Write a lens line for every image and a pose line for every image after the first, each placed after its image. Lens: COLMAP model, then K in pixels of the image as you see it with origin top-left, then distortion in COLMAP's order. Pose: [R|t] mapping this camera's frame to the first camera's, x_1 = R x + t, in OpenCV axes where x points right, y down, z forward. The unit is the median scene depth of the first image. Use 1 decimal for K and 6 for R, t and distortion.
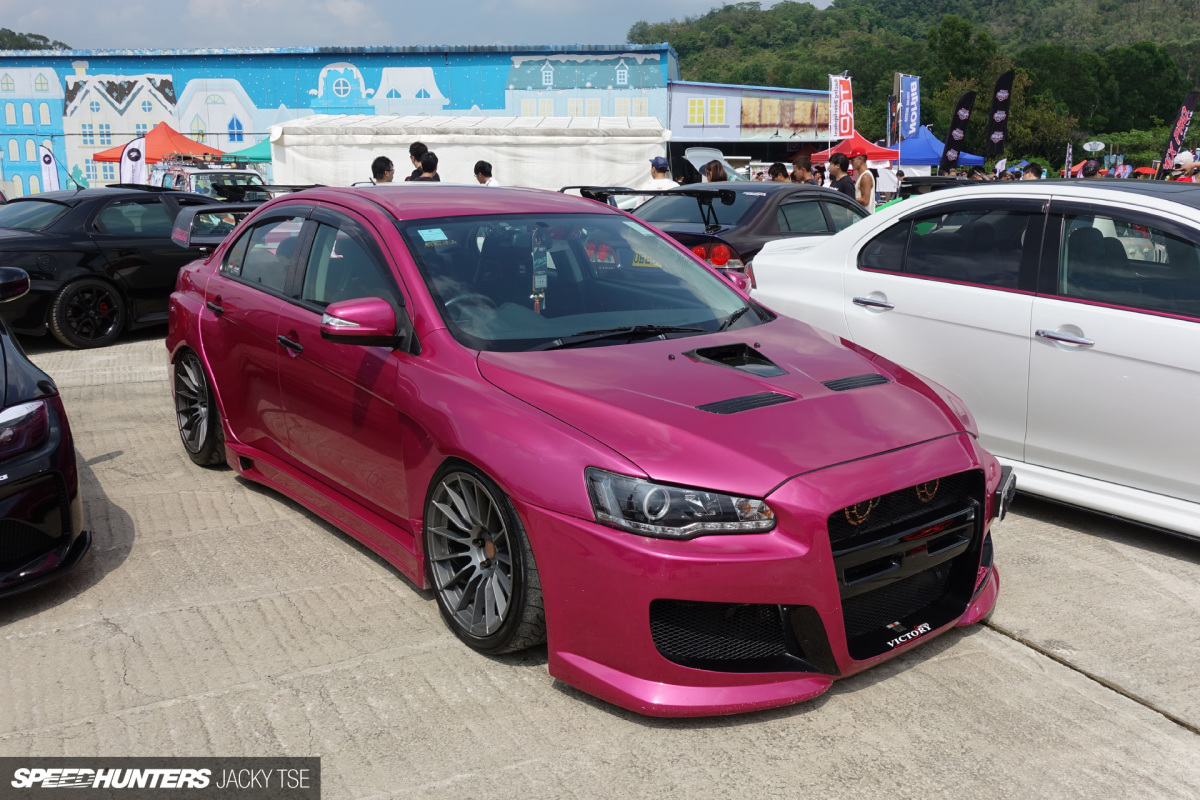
lens RADIAL K [[1057.9, 0, 600.0], [0, 1057.9, 400.0], [0, 0, 1]] dist [0.000127, -0.004934]
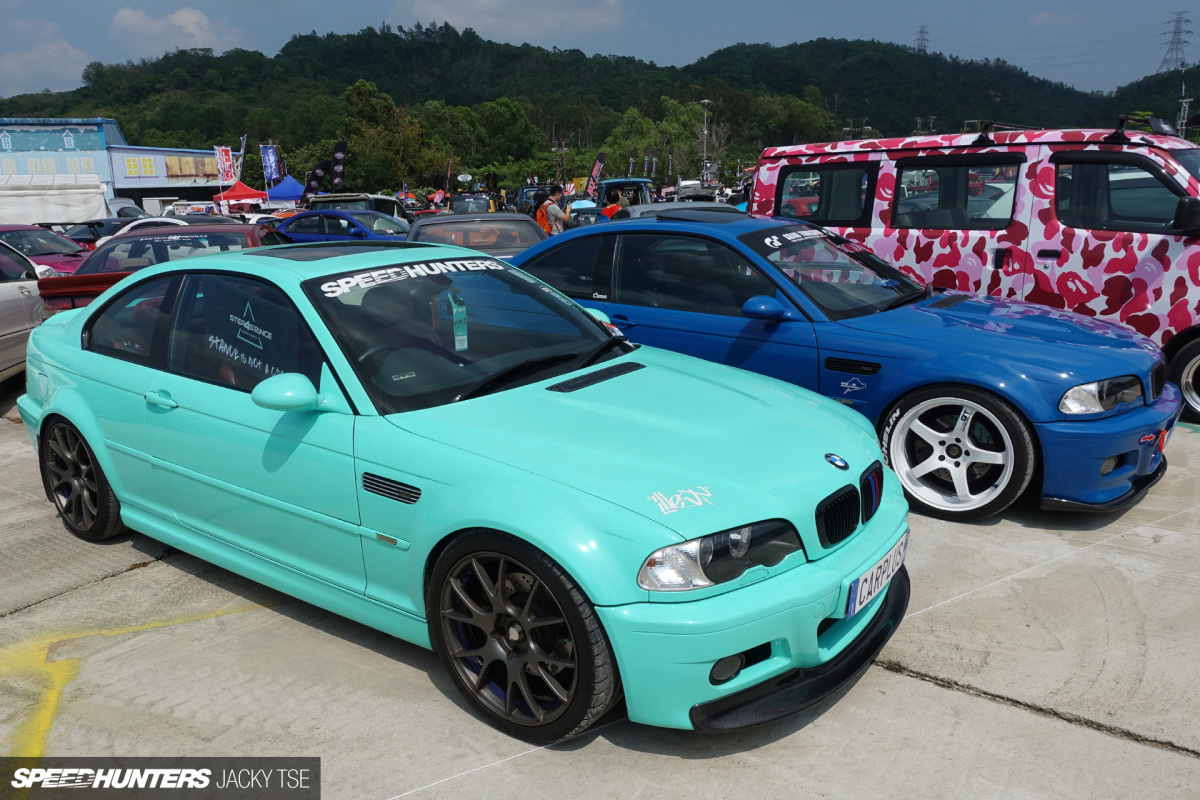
lens RADIAL K [[937.2, 0, 599.5], [0, 937.2, 436.6], [0, 0, 1]] dist [0.014343, -0.010920]
pose [[0.879964, -0.148726, 0.451159, 0.017388], [0.132007, 0.988878, 0.068515, 0.077809], [-0.456331, -0.000734, 0.889810, -0.386410]]
